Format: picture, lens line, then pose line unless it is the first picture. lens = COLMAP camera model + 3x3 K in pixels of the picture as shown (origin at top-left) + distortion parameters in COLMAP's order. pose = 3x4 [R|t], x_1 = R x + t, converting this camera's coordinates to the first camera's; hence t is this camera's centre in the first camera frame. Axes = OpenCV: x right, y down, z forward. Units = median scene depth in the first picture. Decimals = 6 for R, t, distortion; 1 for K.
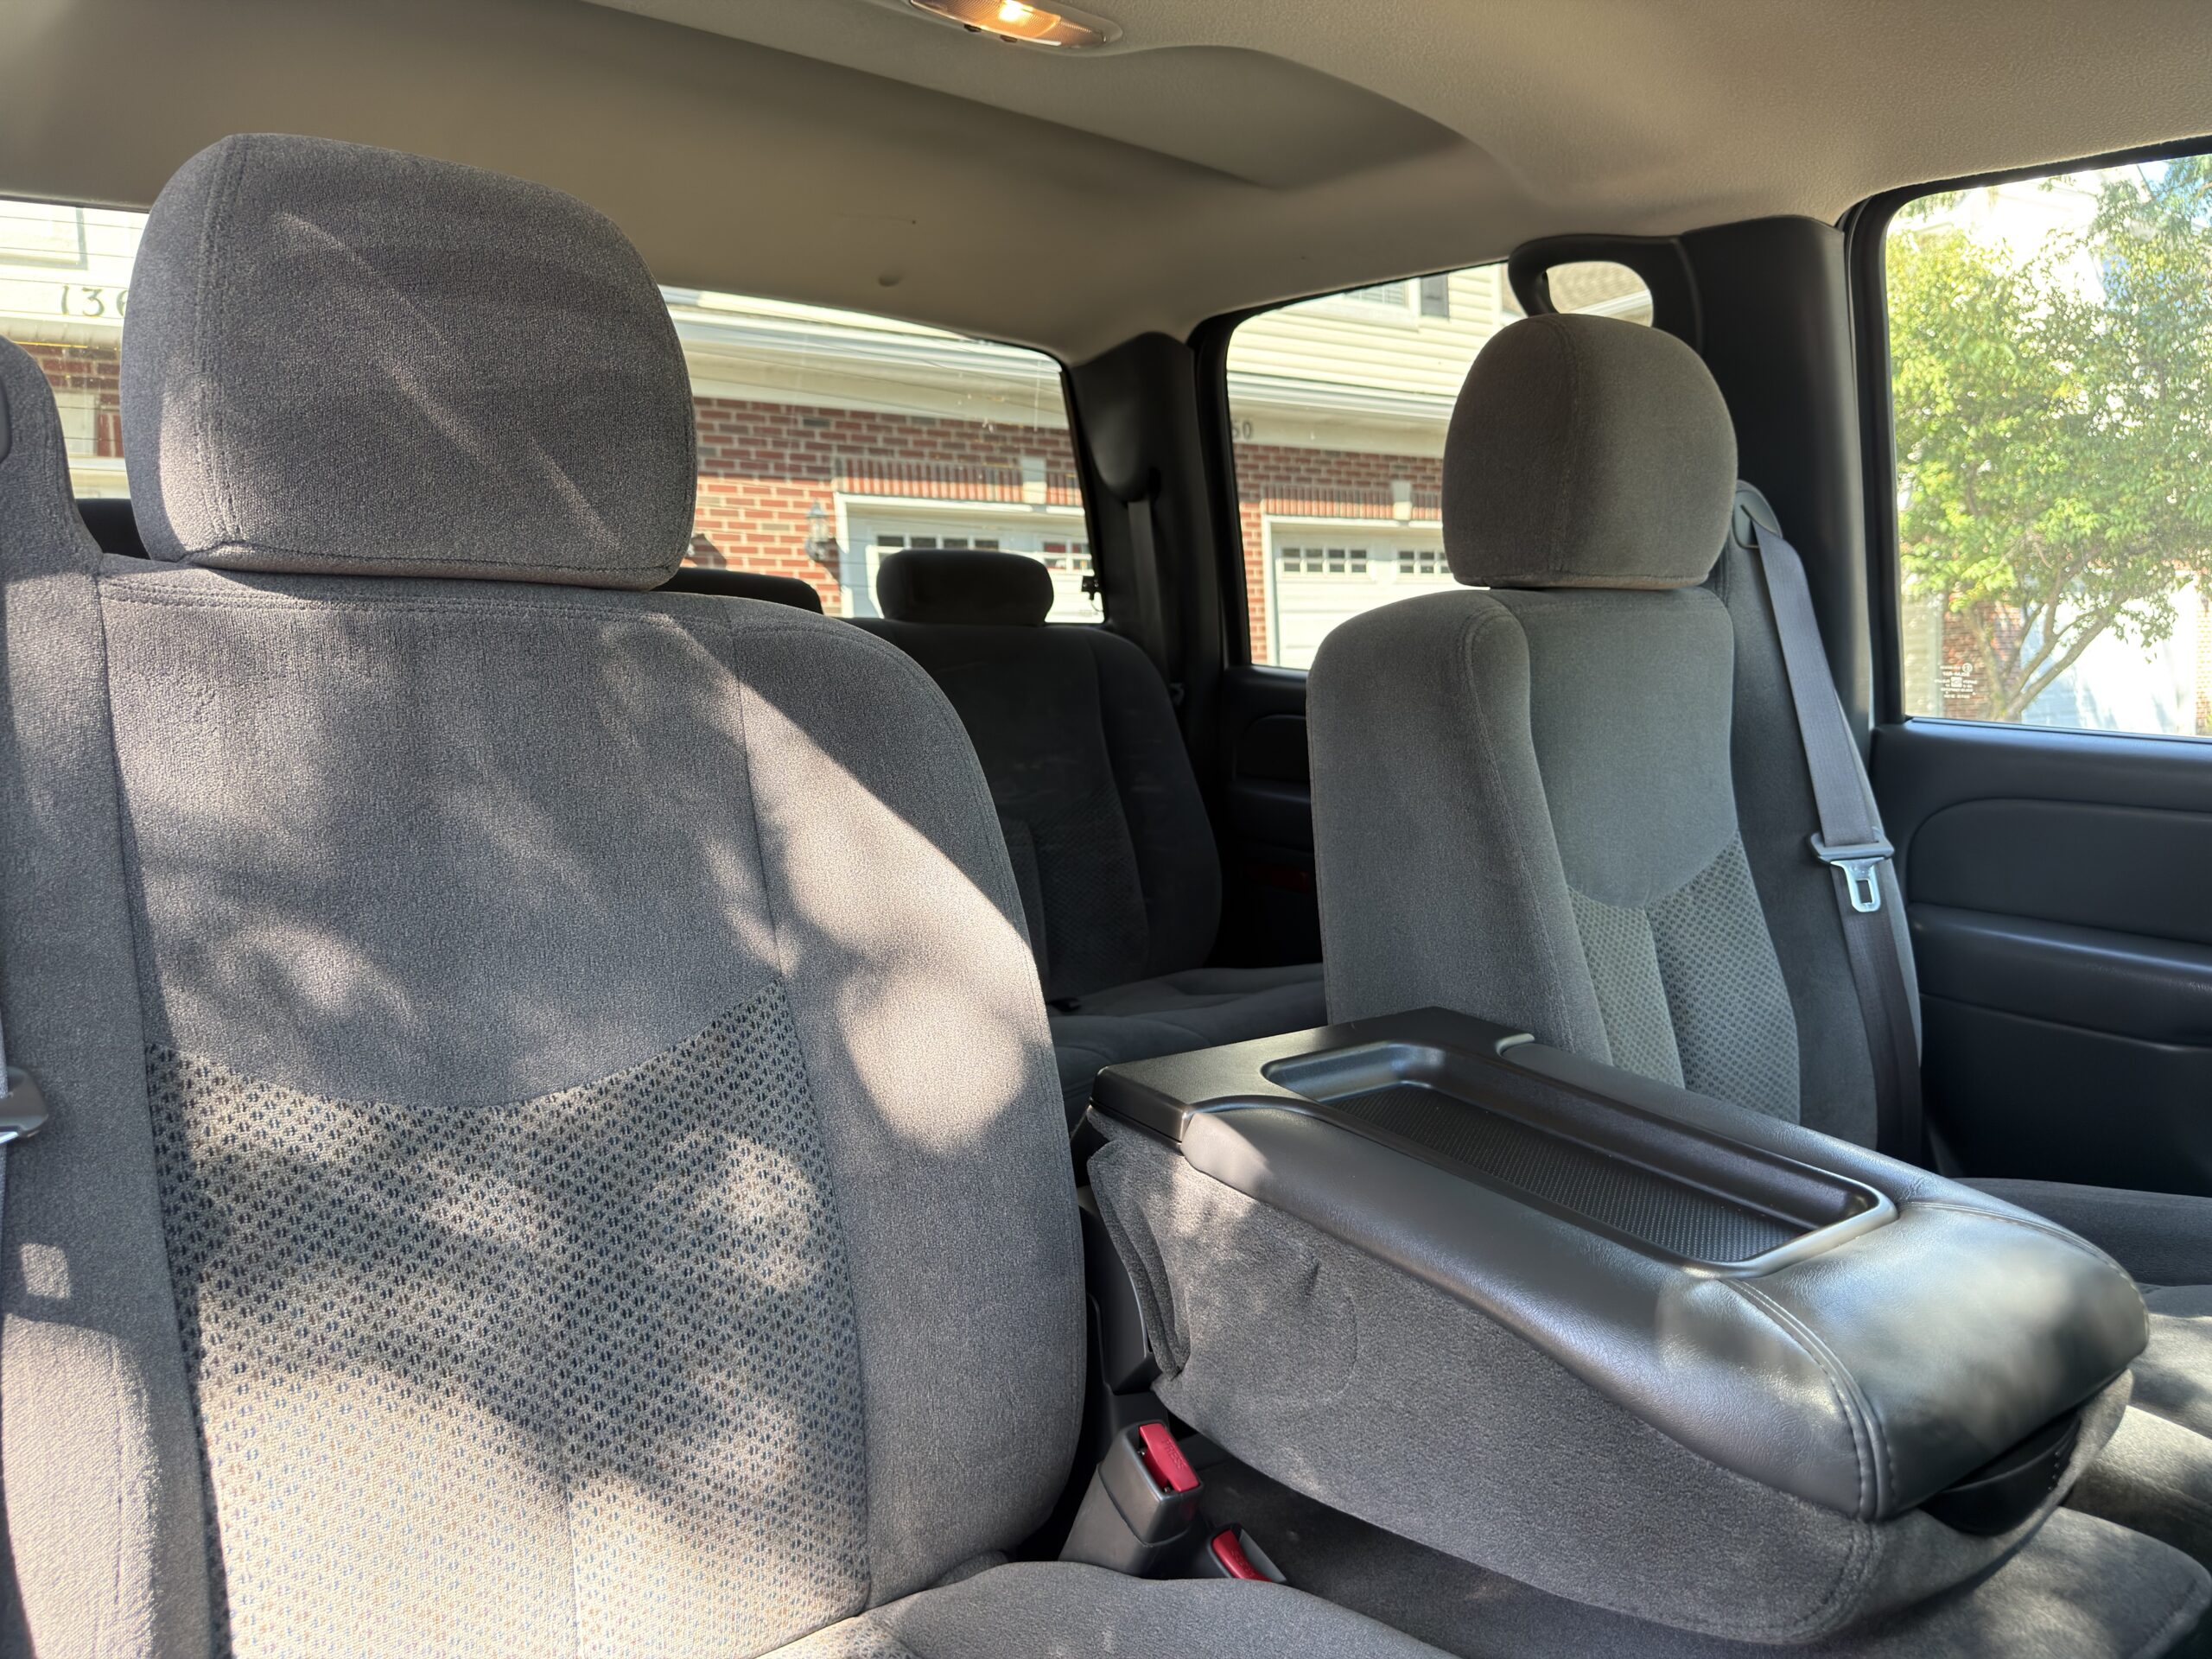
lens RADIAL K [[1609.5, 0, 1105.6], [0, 1609.5, 850.4], [0, 0, 1]] dist [0.046802, -0.045780]
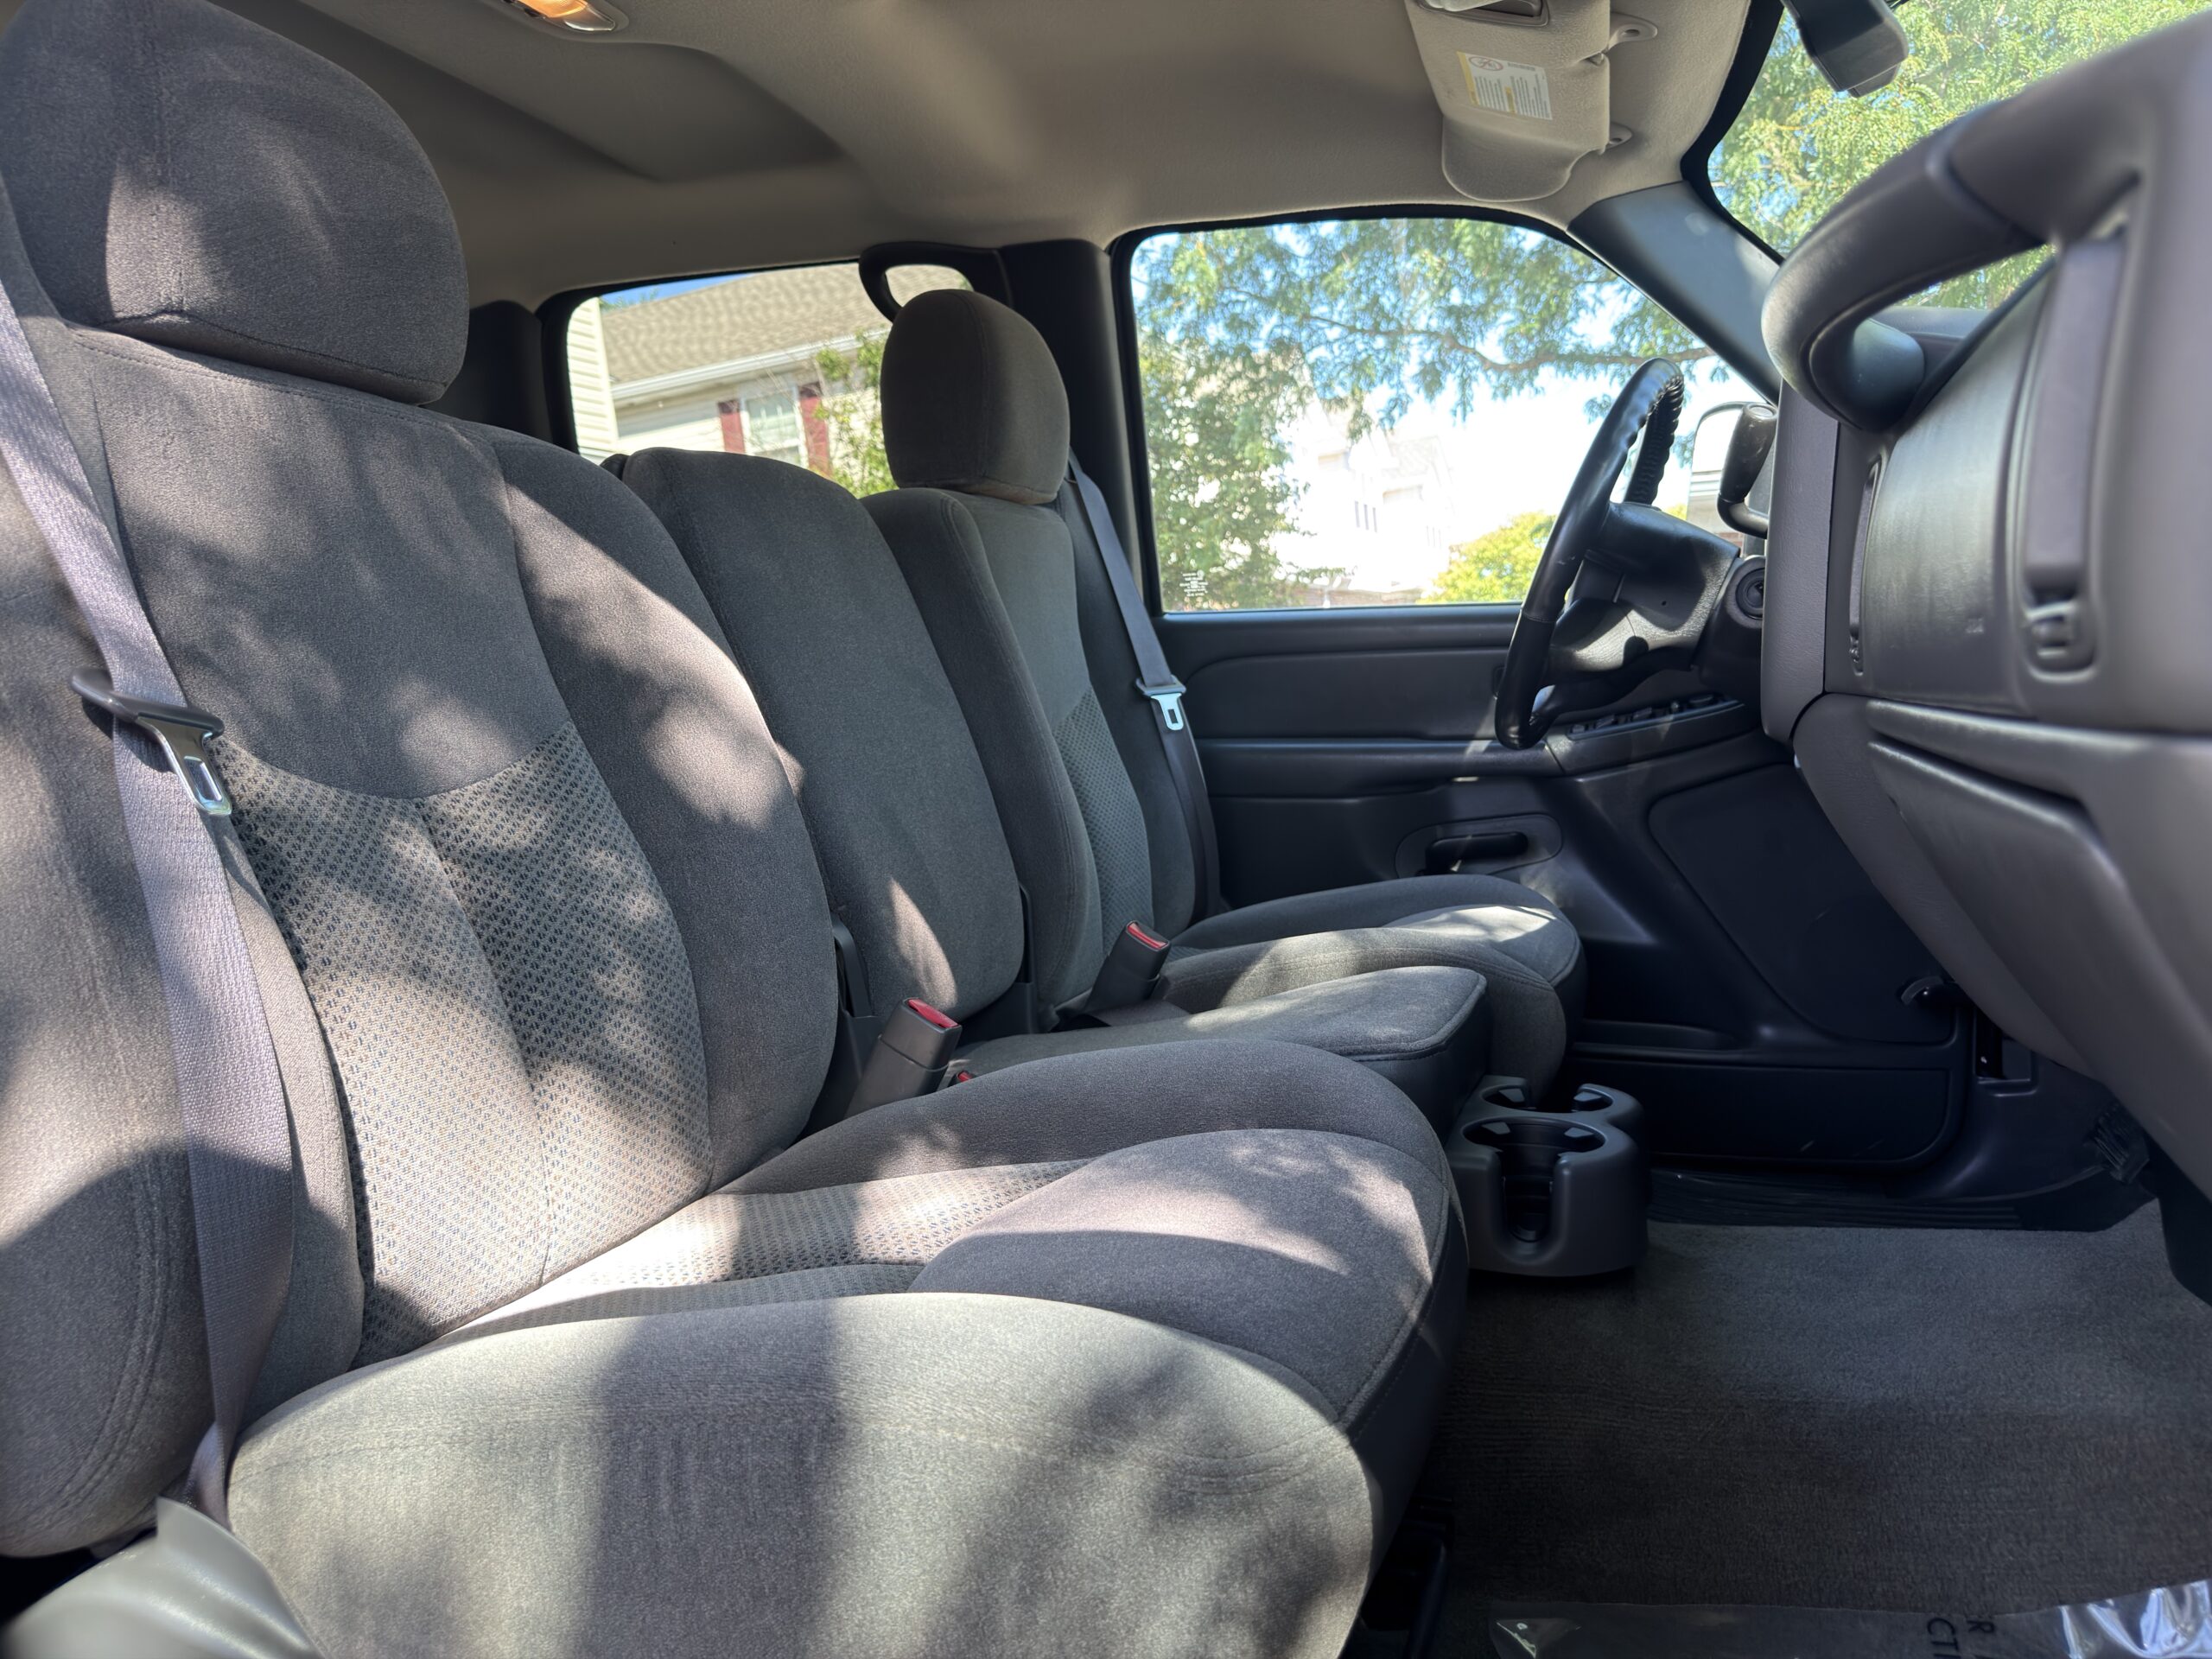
lens RADIAL K [[1609.5, 0, 1116.5], [0, 1609.5, 796.8], [0, 0, 1]] dist [0.046802, -0.045780]
pose [[0.852871, -0.068293, 0.517637, -0.538190], [0.101798, 0.994133, -0.036566, 0.248636], [-0.512102, 0.083880, 0.854819, -0.299058]]
